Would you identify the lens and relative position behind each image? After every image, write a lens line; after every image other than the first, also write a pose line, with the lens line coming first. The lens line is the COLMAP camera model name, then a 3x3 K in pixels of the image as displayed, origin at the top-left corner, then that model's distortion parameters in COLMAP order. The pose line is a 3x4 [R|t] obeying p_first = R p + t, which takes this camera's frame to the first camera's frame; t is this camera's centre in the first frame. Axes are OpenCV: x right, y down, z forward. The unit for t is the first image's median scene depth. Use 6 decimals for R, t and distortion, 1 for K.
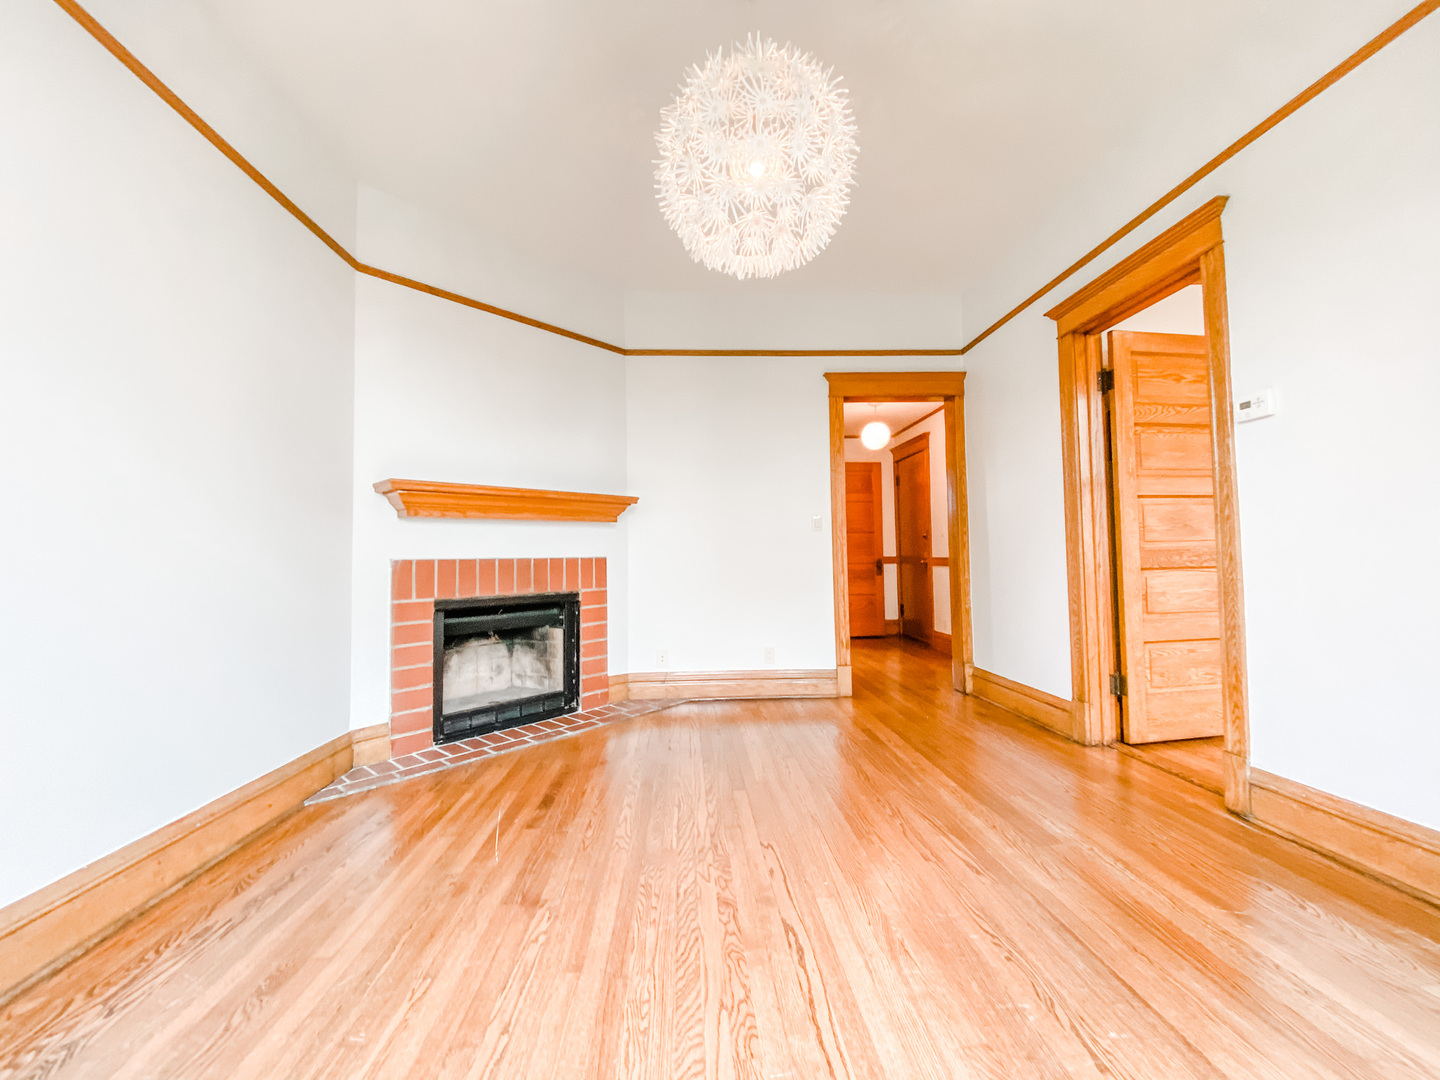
lens RADIAL K [[583.7, 0, 713.9], [0, 583.7, 541.4], [0, 0, 1]] dist [0.032294, -0.028069]
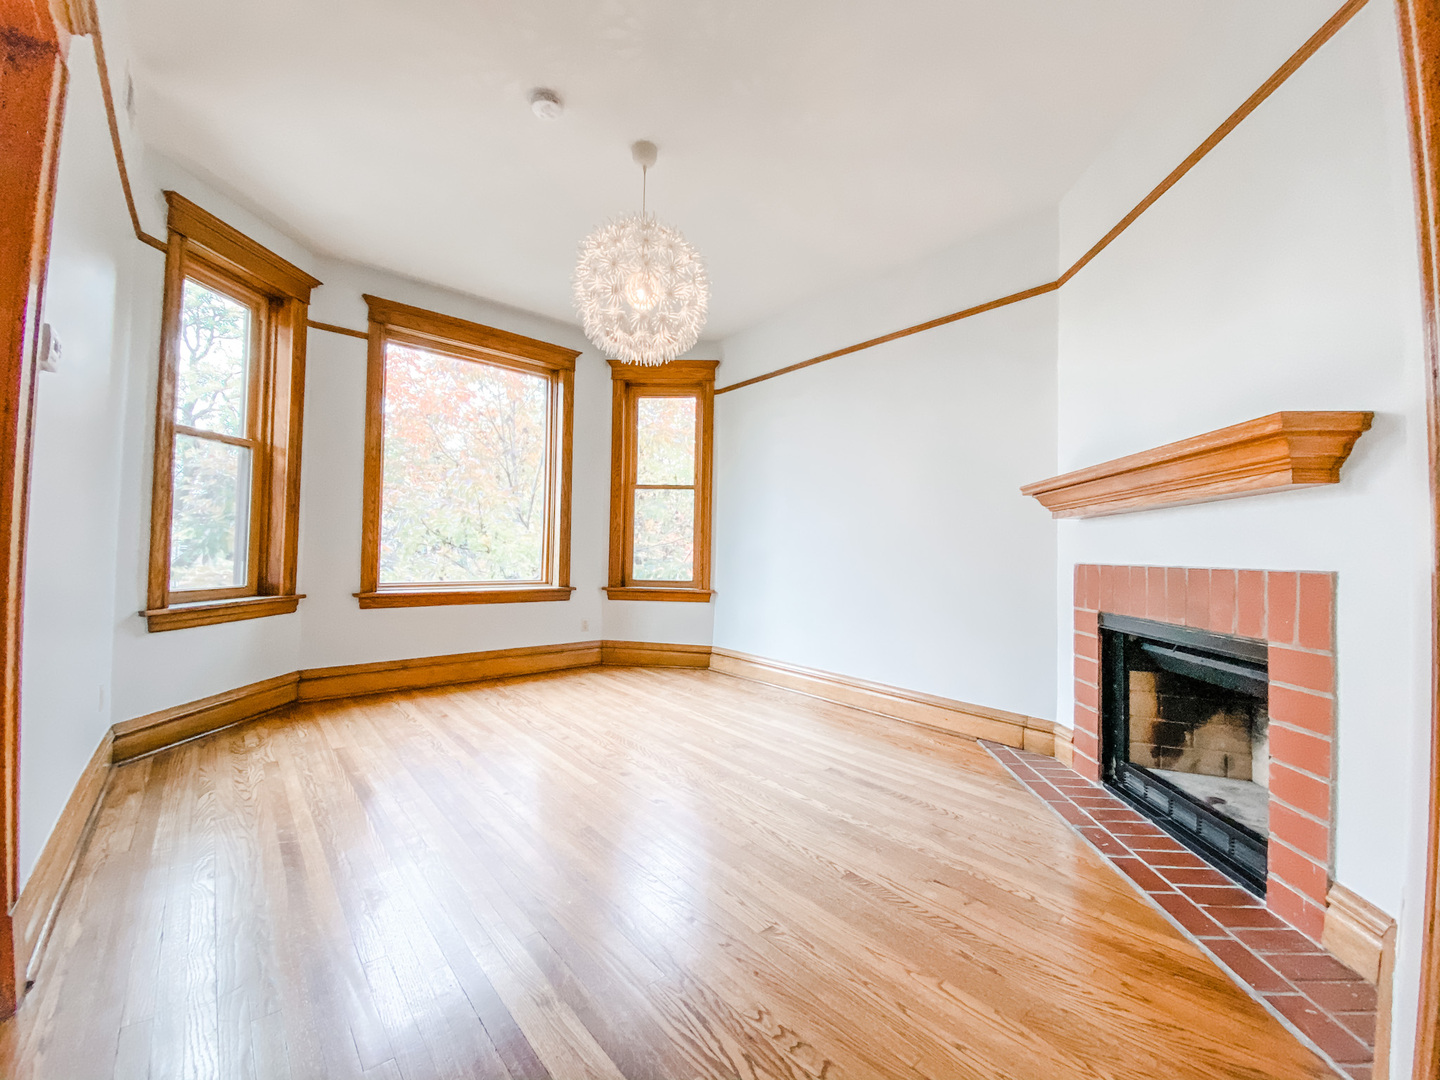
lens RADIAL K [[583.7, 0, 713.9], [0, 583.7, 541.4], [0, 0, 1]] dist [0.032294, -0.028069]
pose [[-0.799072, -0.007902, -0.601184, 0.495173], [0.013990, 0.999398, -0.031732, 0.017068], [0.601073, -0.033767, -0.798480, 1.398039]]
